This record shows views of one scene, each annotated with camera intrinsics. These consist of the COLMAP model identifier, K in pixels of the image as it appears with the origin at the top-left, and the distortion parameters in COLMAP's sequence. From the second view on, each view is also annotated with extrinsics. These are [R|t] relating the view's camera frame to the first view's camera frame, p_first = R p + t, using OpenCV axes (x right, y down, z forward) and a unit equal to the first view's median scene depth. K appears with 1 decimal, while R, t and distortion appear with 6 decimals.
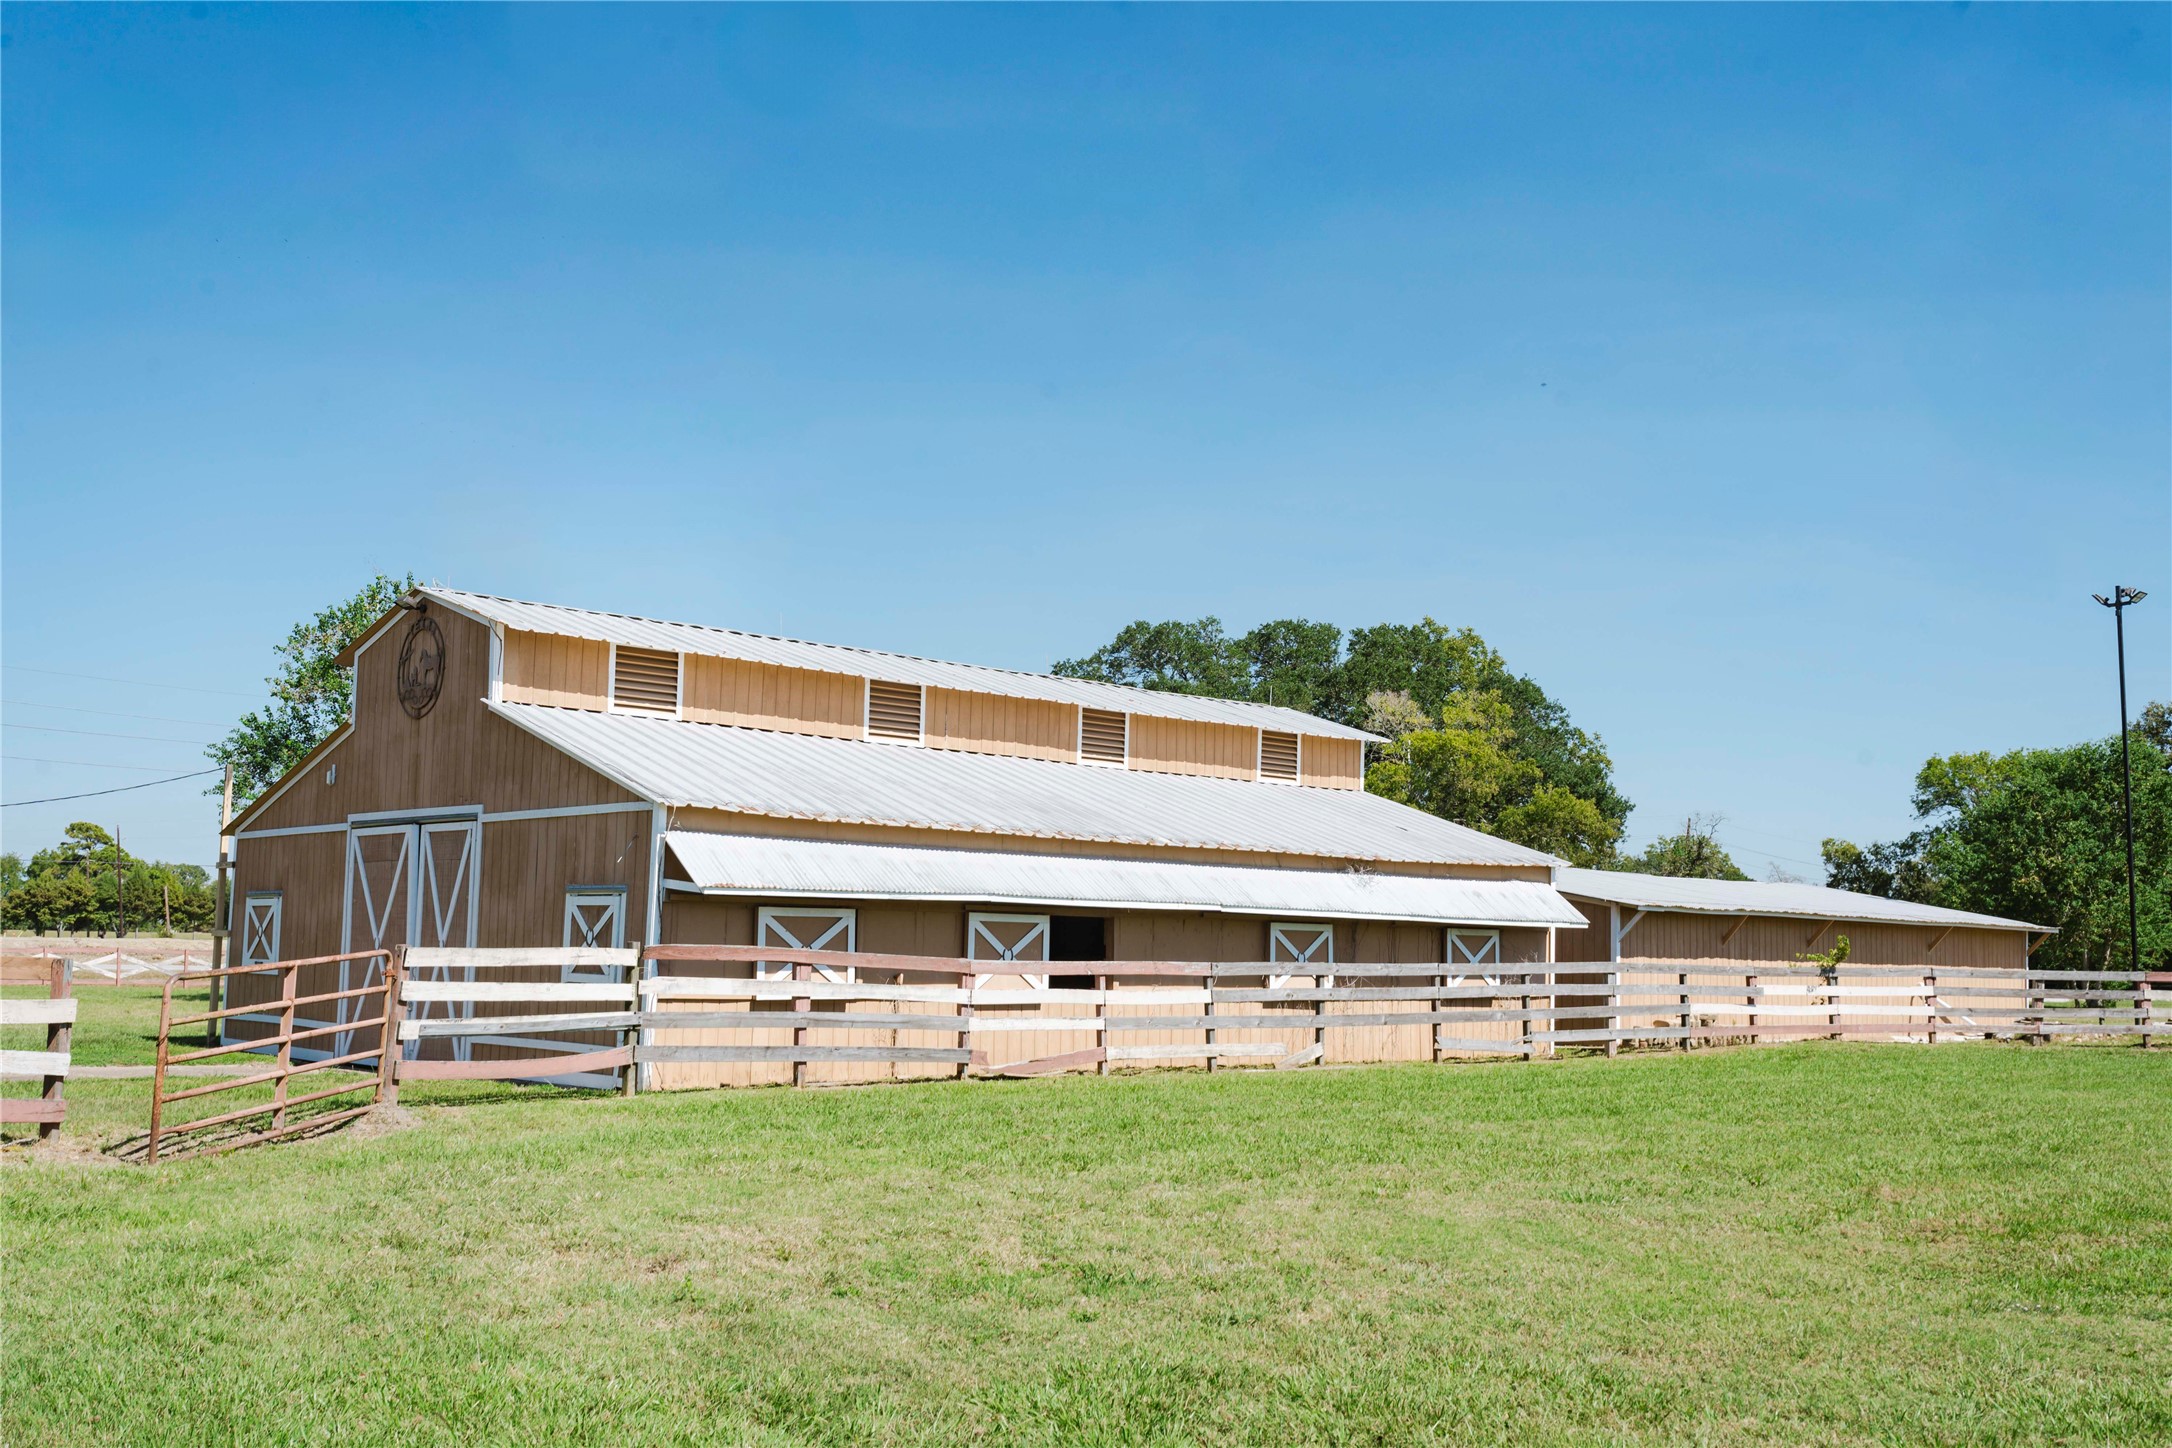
lens RADIAL K [[2153.5, 0, 1085.4], [0, 2153.5, 723.6], [0, 0, 1]] dist [0.009026, 0.000000]
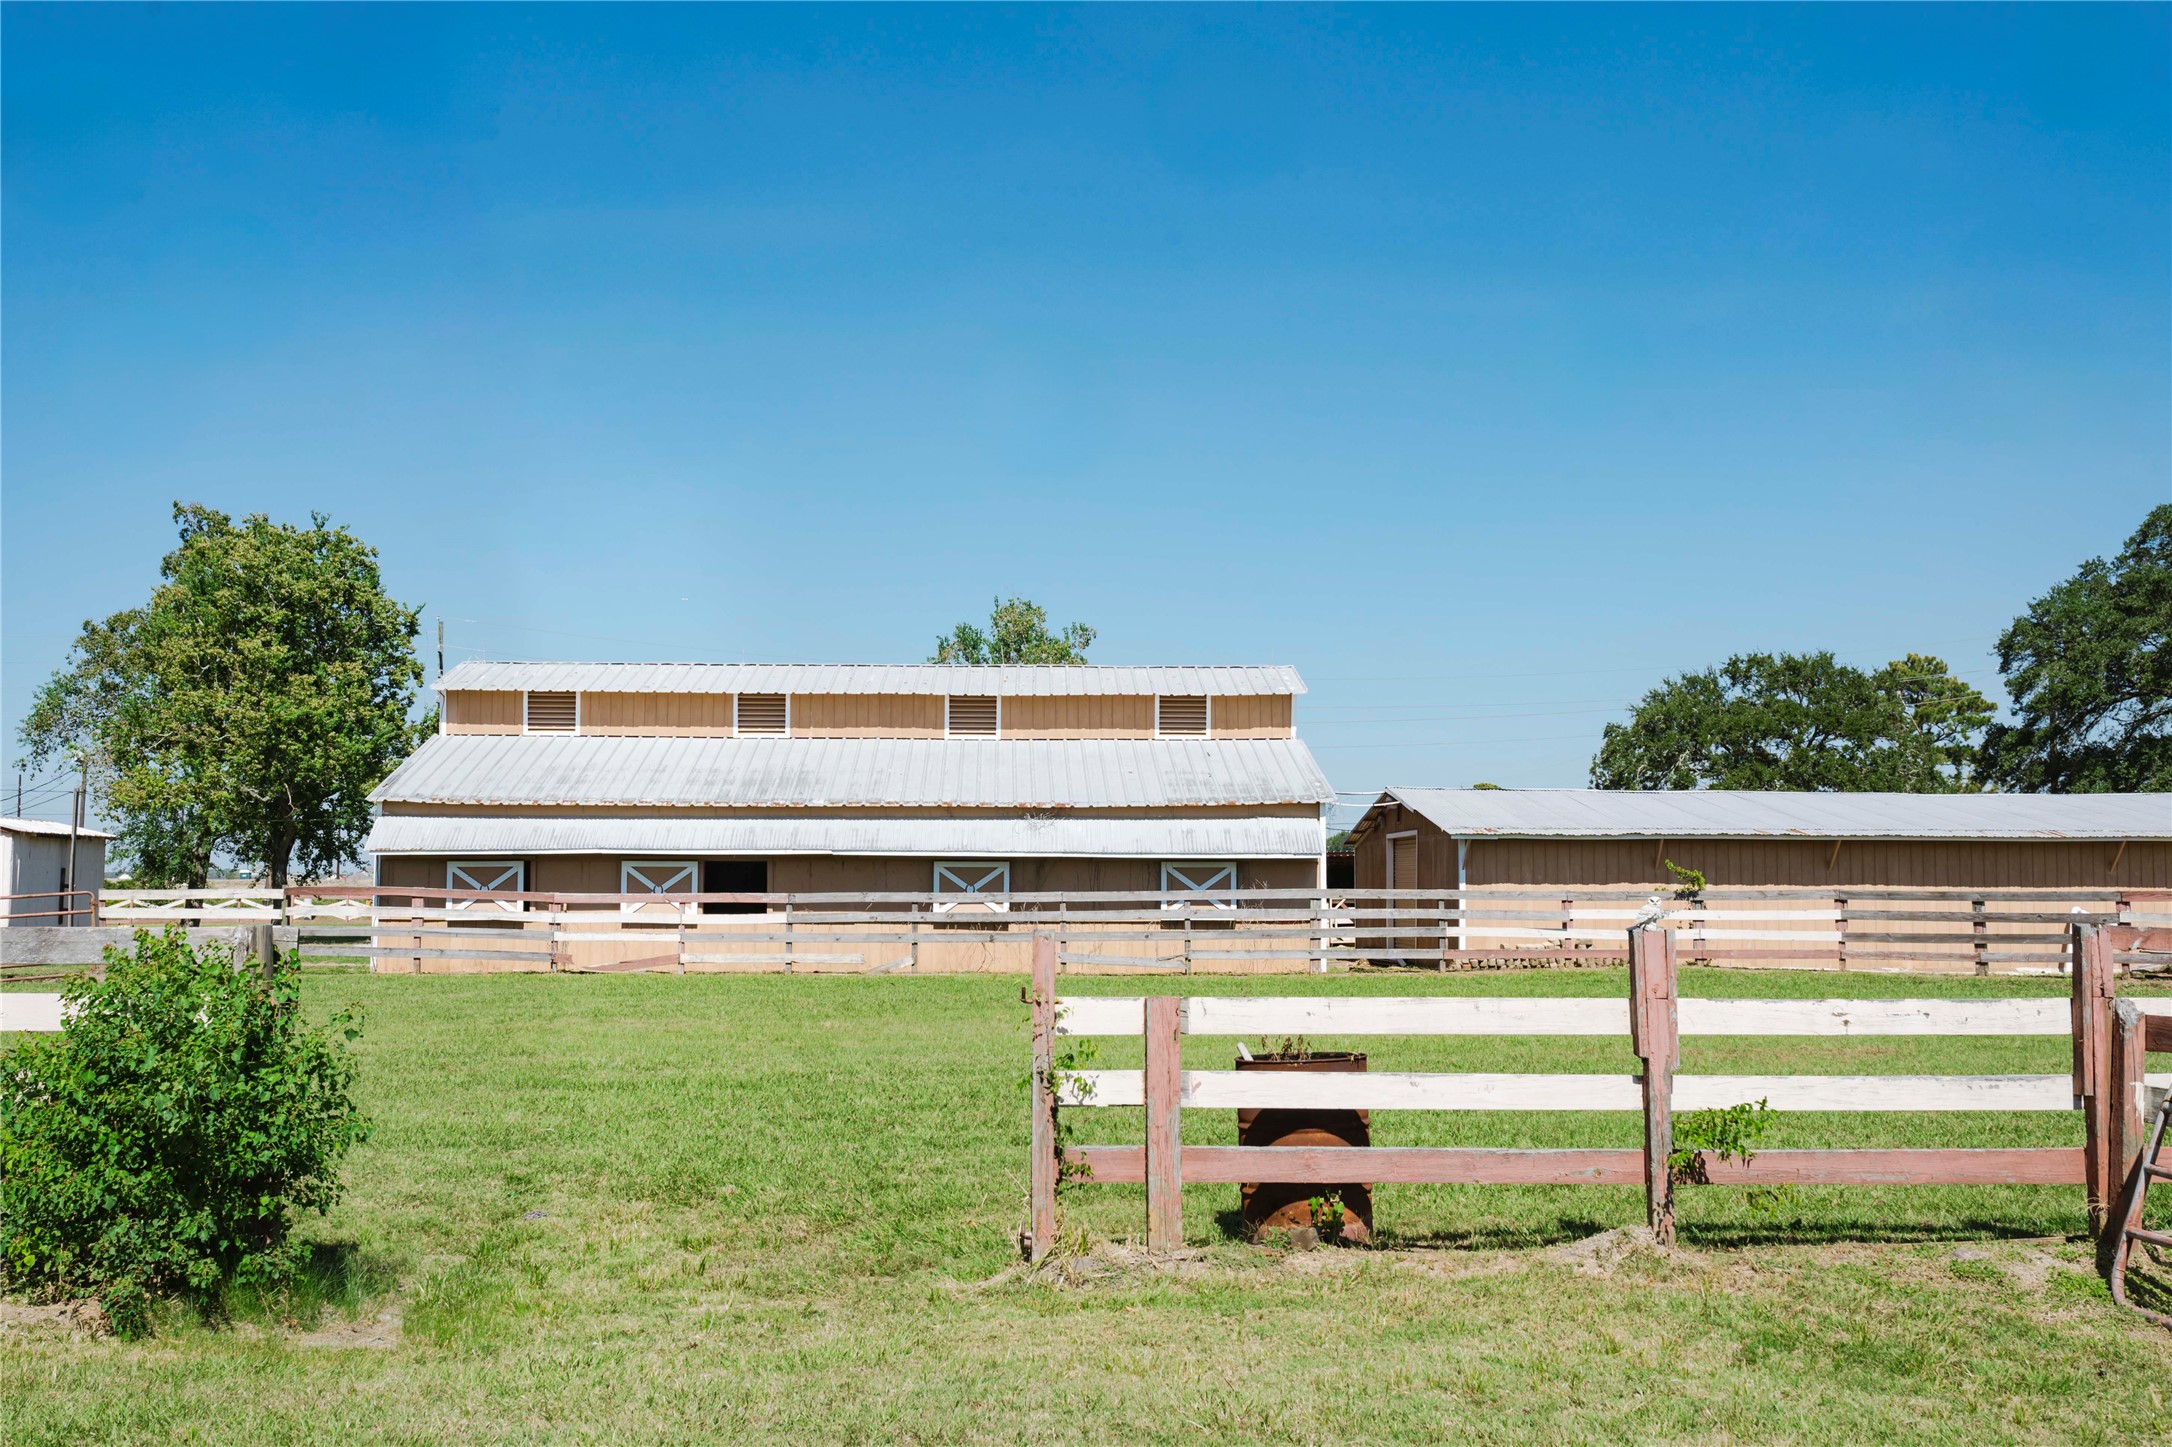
lens RADIAL K [[2153.5, 0, 1085.0], [0, 2153.5, 725.3], [0, 0, 1]] dist [0.009026, 0.000000]
pose [[0.727588, -0.063371, -0.683081, 1.019240], [0.083641, 0.996490, -0.003356, 0.024067], [0.680896, -0.054692, 0.730335, 0.137364]]
